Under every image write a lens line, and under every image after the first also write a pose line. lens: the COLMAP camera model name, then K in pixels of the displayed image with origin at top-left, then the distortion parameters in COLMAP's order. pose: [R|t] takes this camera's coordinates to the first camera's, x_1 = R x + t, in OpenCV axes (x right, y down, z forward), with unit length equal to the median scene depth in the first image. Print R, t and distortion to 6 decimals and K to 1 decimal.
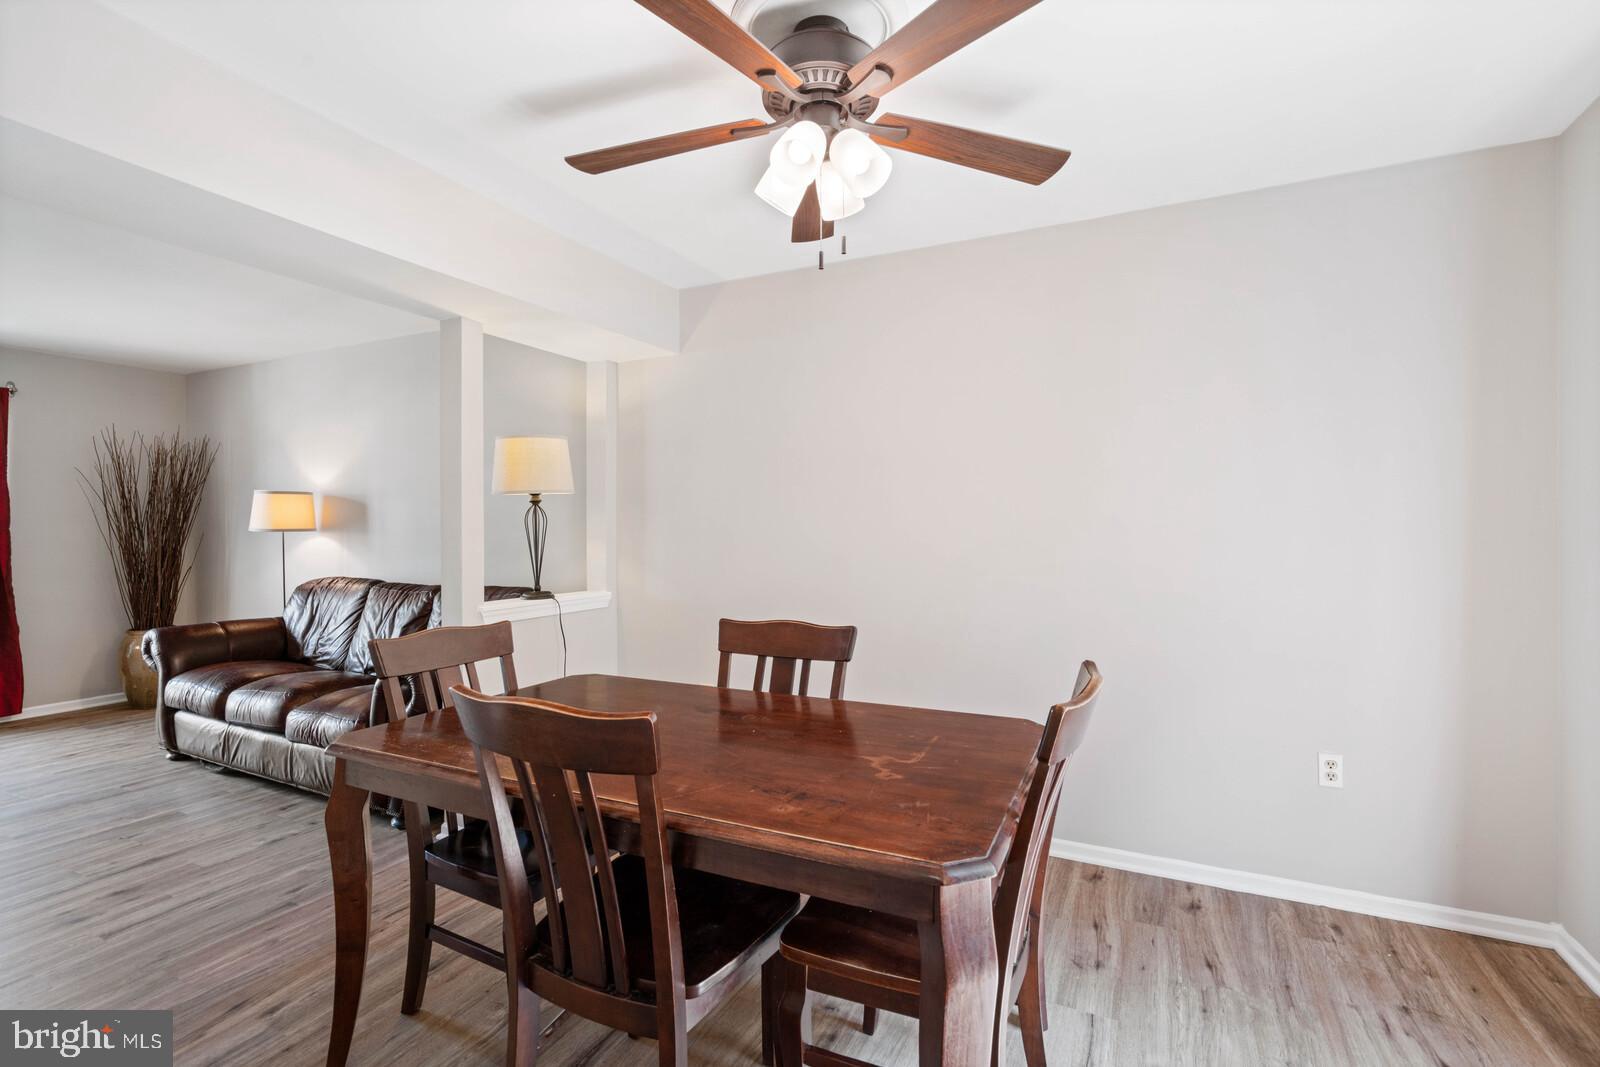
lens RADIAL K [[728.3, 0, 794.8], [0, 728.3, 532.3], [0, 0, 1]] dist [-0.002121, 0.000230]
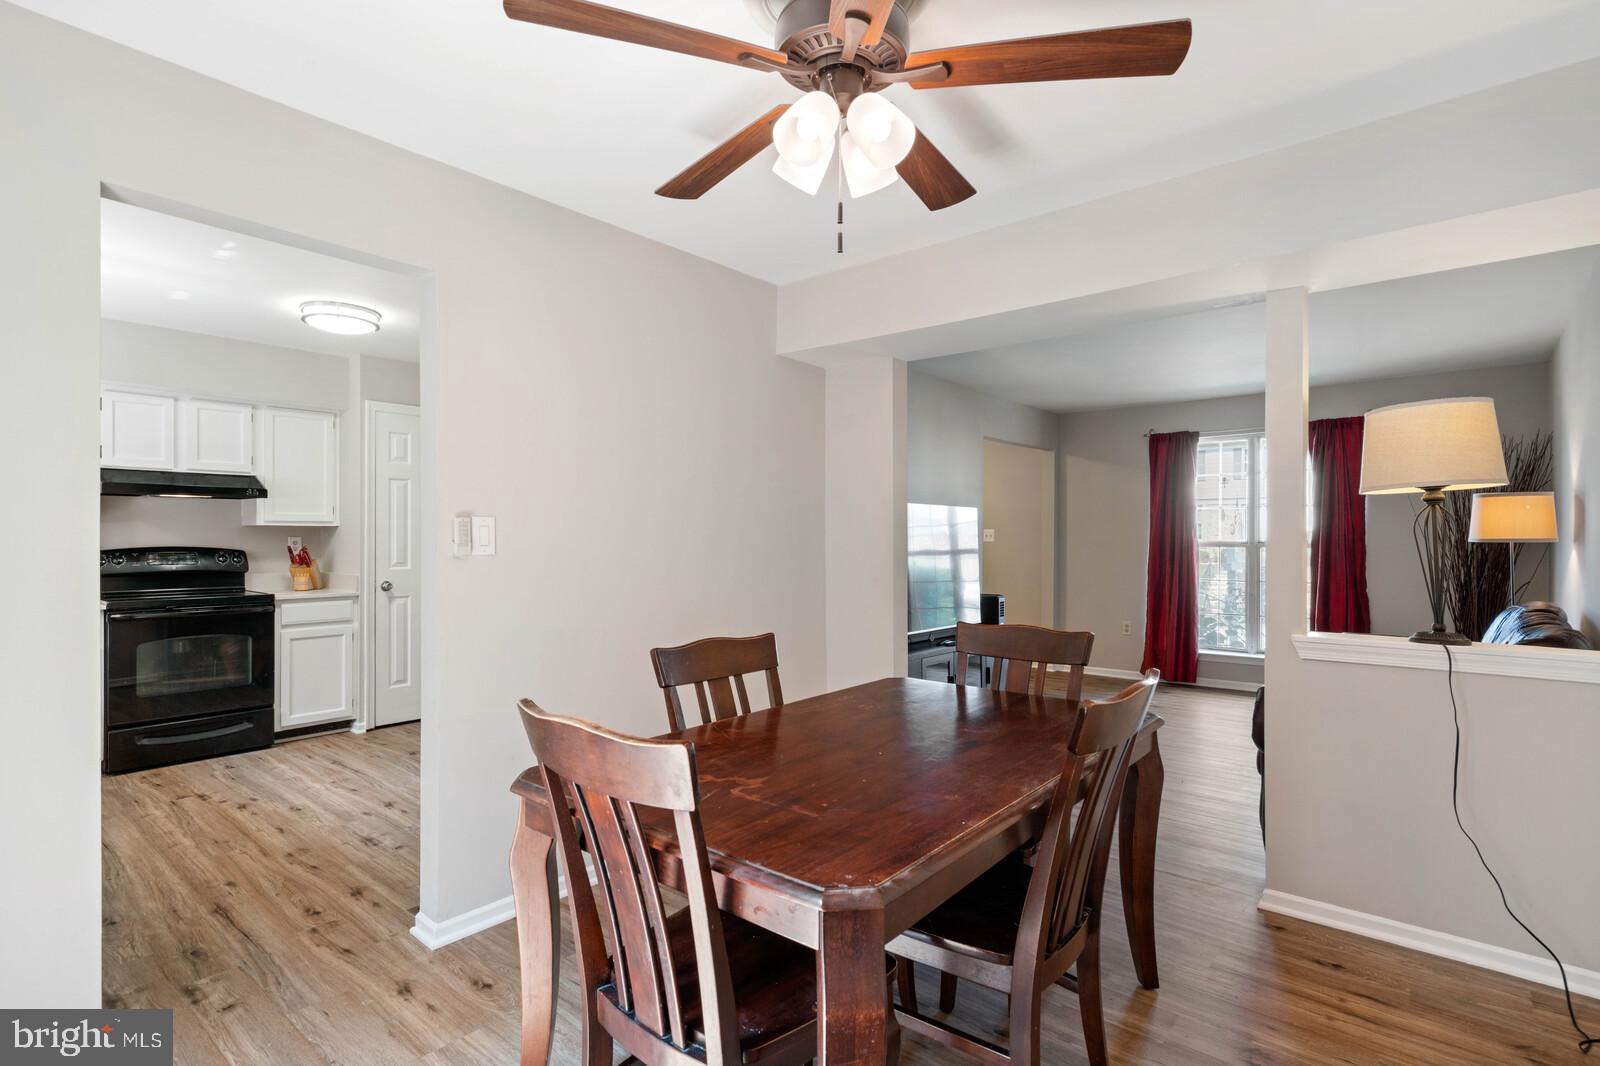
lens RADIAL K [[792.1, 0, 796.1], [0, 792.1, 536.3], [0, 0, 1]] dist [0.001678, 0.000520]
pose [[-0.242487, 0.002076, -0.970152, 0.407422], [-0.007743, 0.999962, 0.004075, -0.006535], [0.970124, 0.008500, -0.242461, 0.477665]]
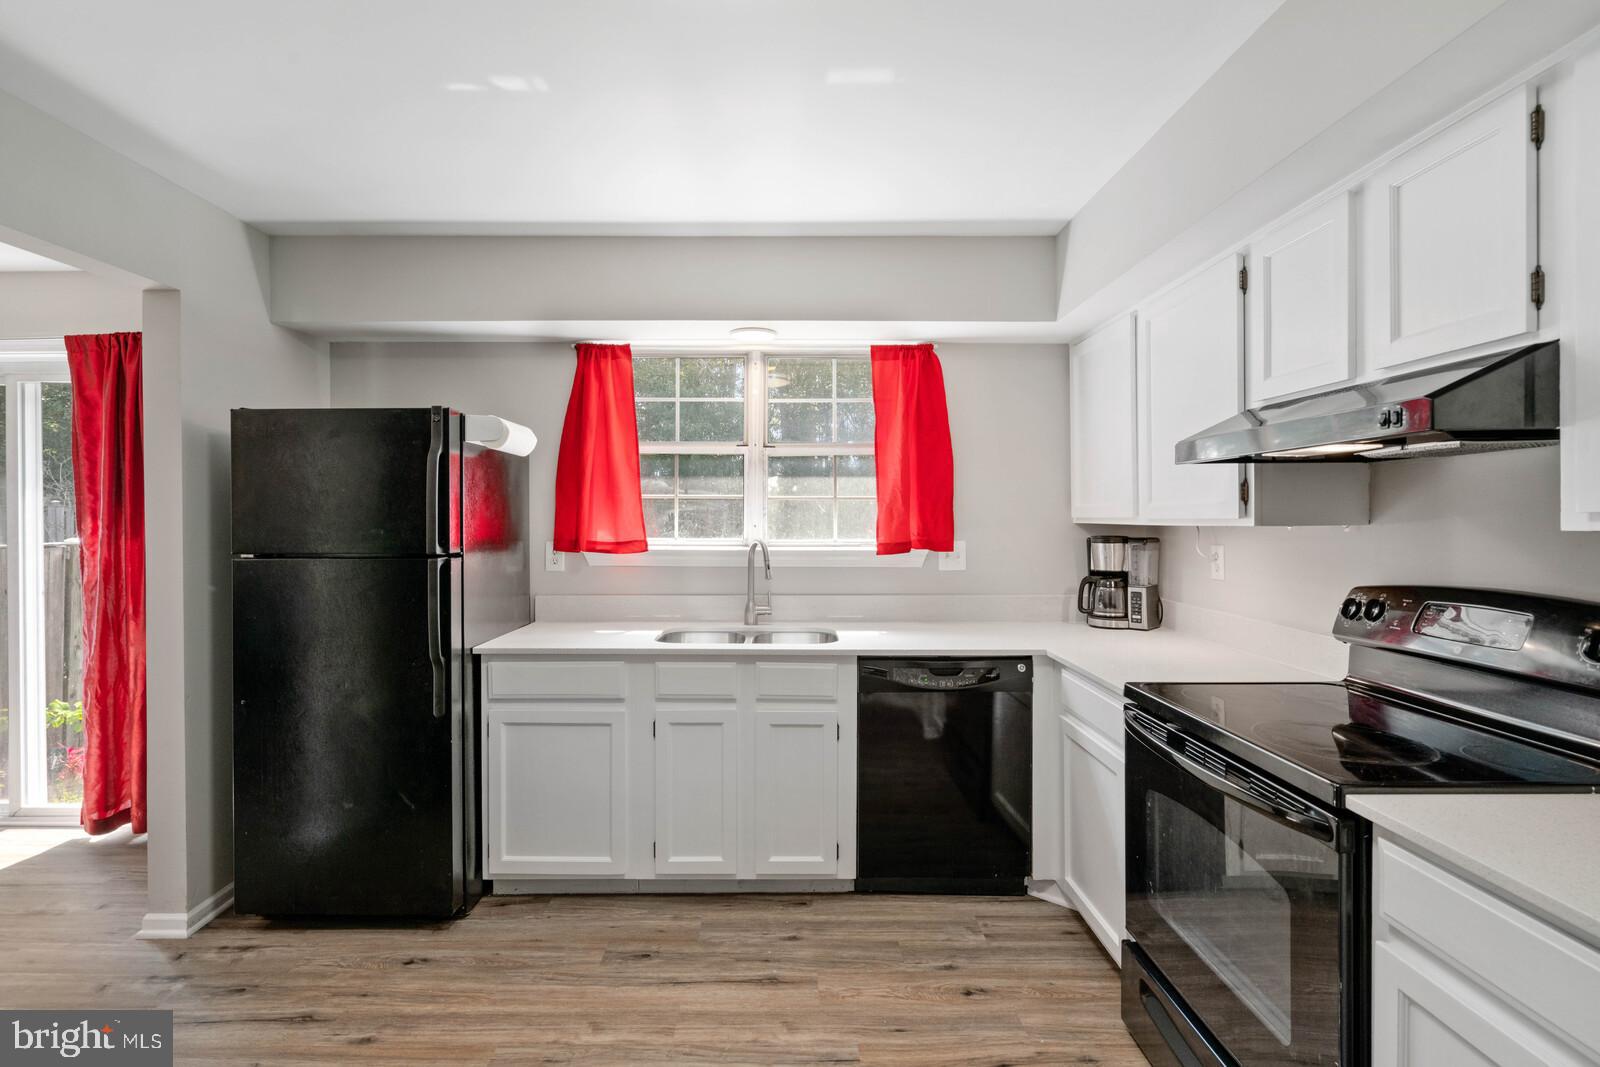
lens RADIAL K [[748.7, 0, 792.6], [0, 748.7, 527.8], [0, 0, 1]] dist [-0.002044, -0.000342]
pose [[-0.447434, -0.007909, 0.894282, -0.669046], [0.009236, 0.999867, 0.013464, -0.019414], [-0.894269, 0.014284, -0.447301, -0.196287]]
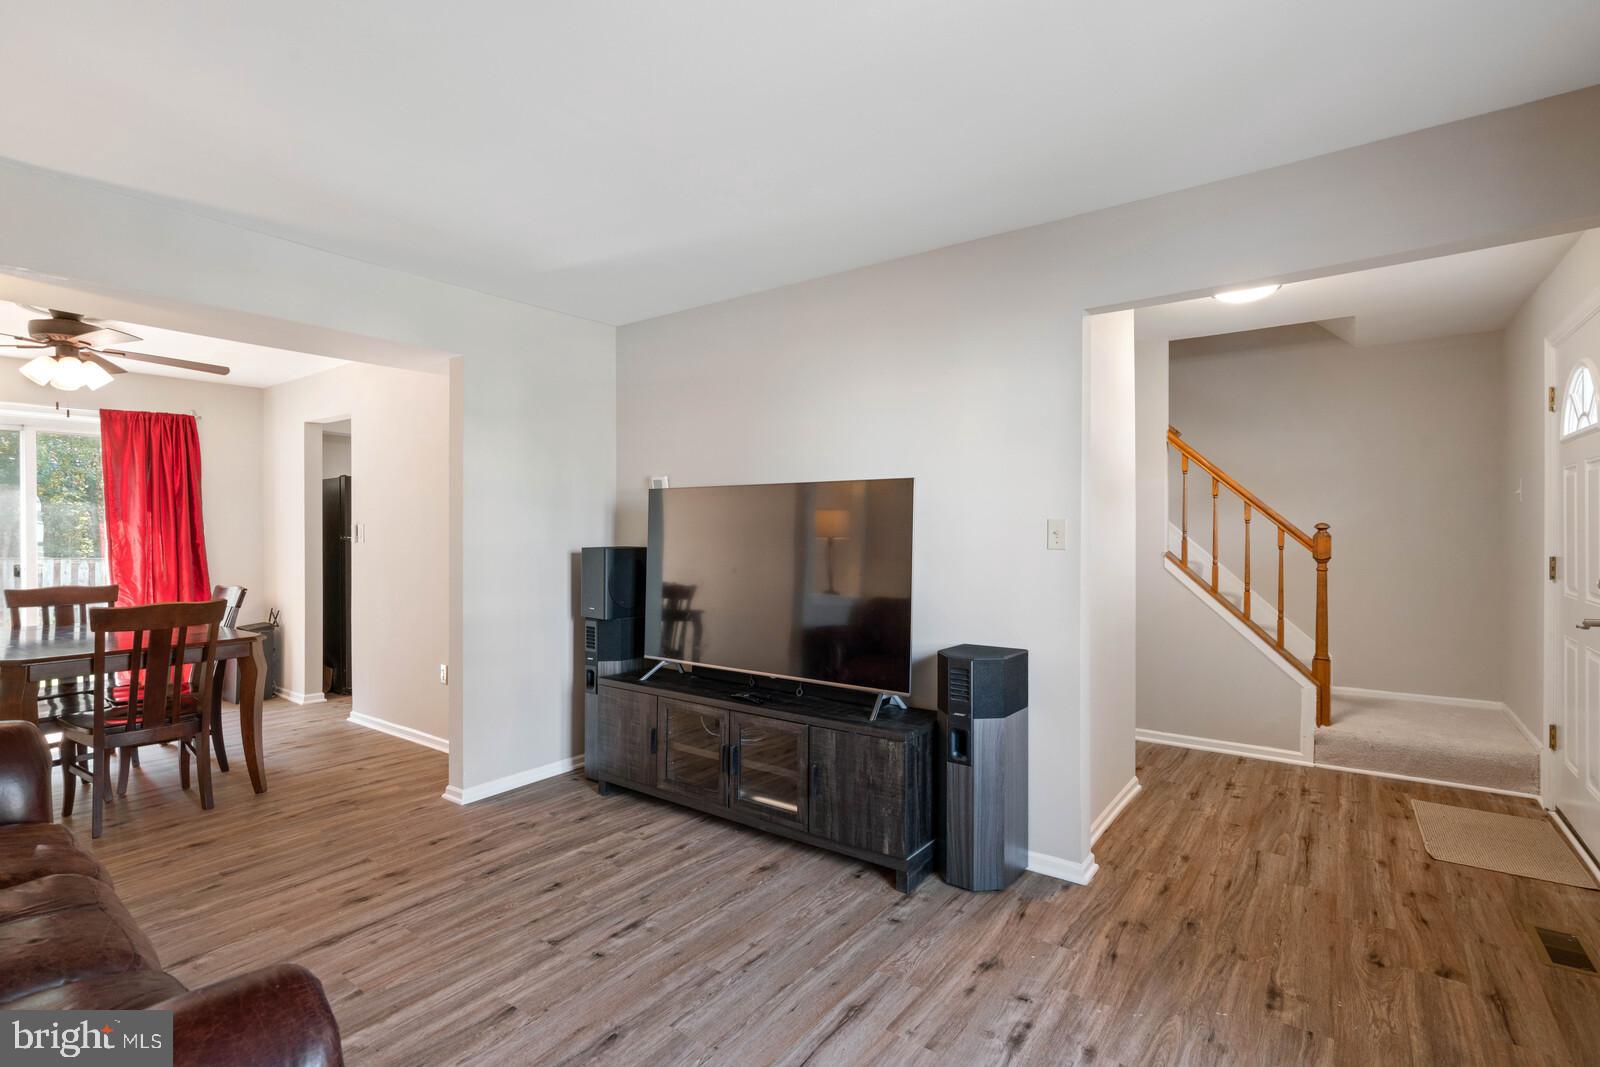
lens RADIAL K [[745.0, 0, 794.1], [0, 745.0, 531.8], [0, 0, 1]] dist [-0.001056, 0.000832]
pose [[-0.983418, 0.005855, 0.181259, -1.021998], [0.006956, 0.999961, 0.005441, -0.005803], [-0.181220, 0.006612, -0.983420, 1.138584]]
